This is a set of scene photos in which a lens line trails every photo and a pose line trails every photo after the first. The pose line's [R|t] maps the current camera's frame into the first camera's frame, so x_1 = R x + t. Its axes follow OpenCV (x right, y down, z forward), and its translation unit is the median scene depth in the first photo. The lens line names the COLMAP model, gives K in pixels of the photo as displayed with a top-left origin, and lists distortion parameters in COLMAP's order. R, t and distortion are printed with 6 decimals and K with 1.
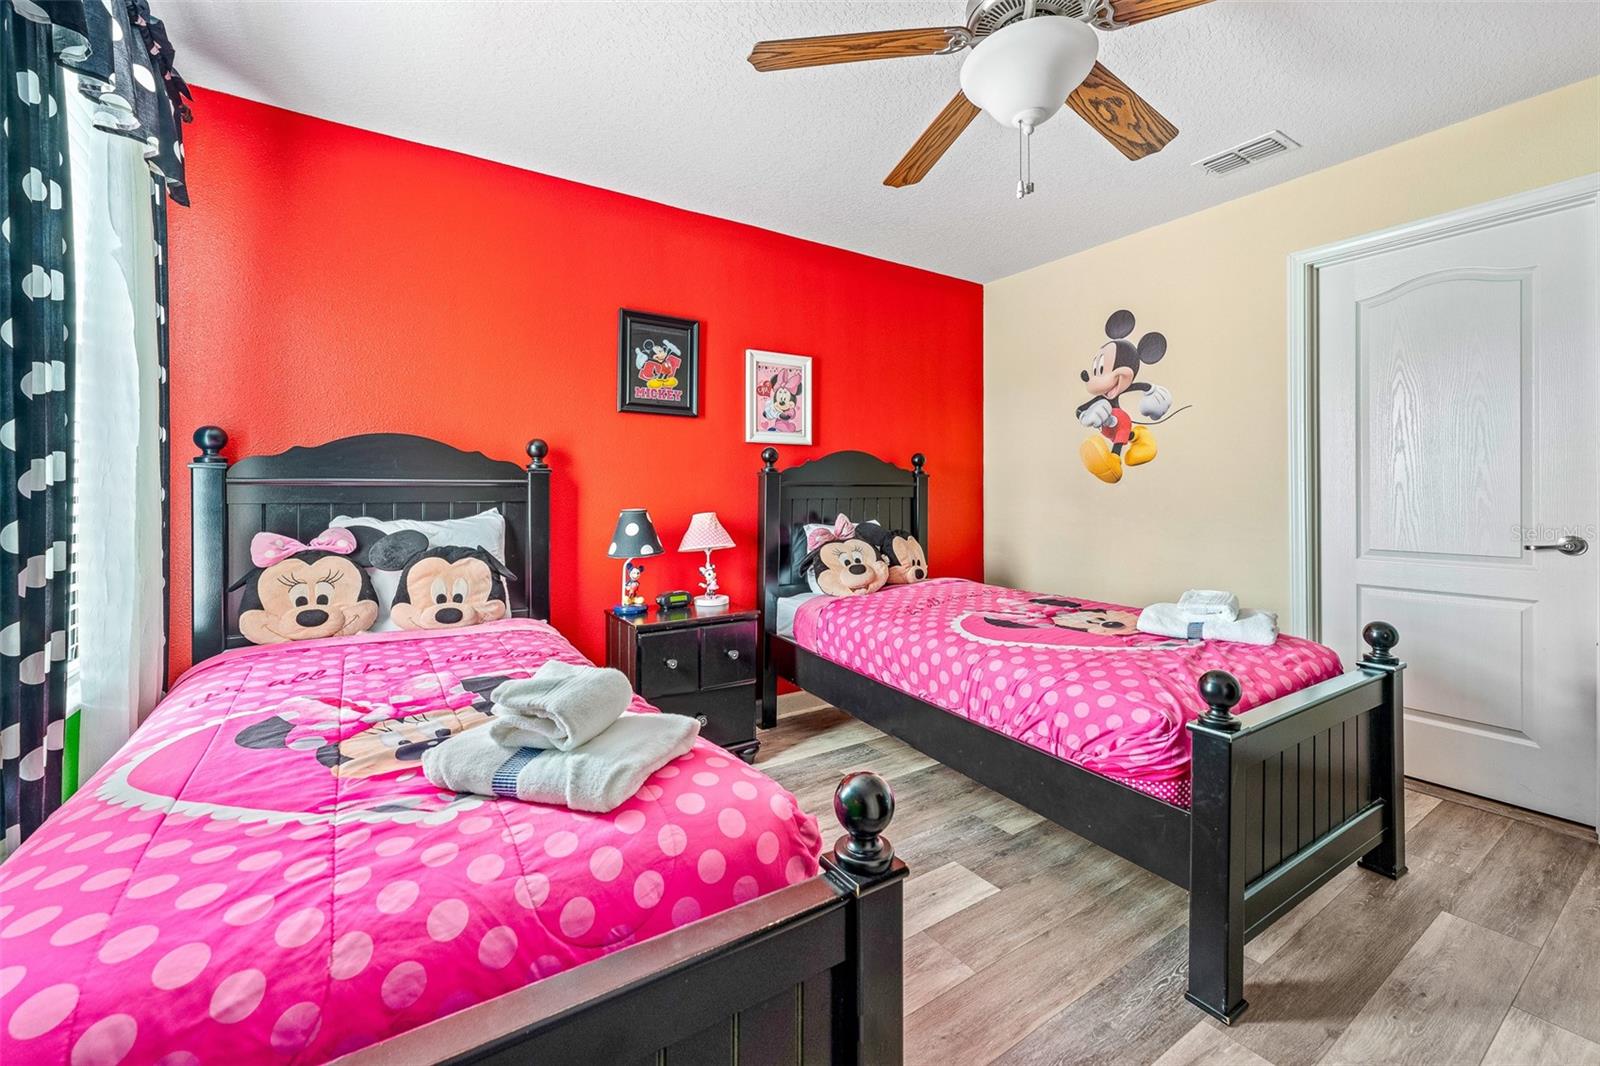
lens RADIAL K [[640.0, 0, 825.3], [0, 640.0, 490.8], [0, 0, 1]] dist [-0.000612, 0.000171]
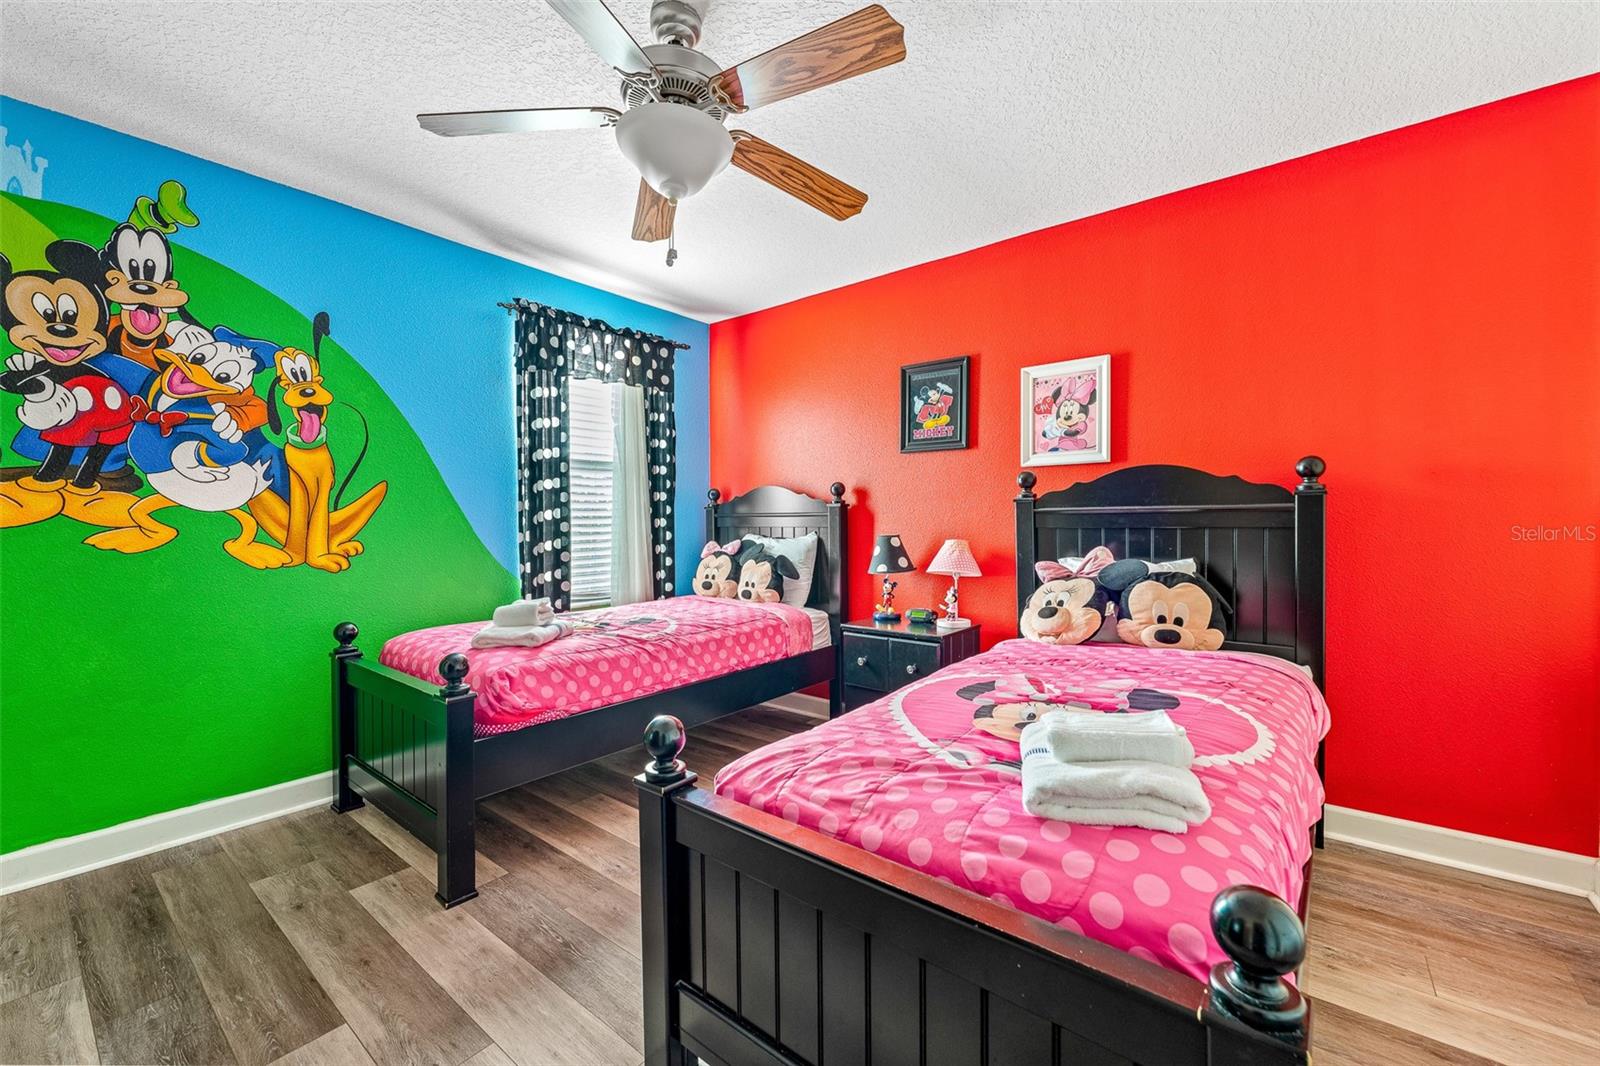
lens RADIAL K [[640.0, 0, 803.5], [0, 640.0, 530.4], [0, 0, 1]] dist [-0.000612, 0.000171]
pose [[0.312985, 0.015605, -0.949630, 0.689713], [0.006911, 0.999801, 0.018707, -0.002102], [0.949733, -0.012418, 0.312815, 0.403371]]
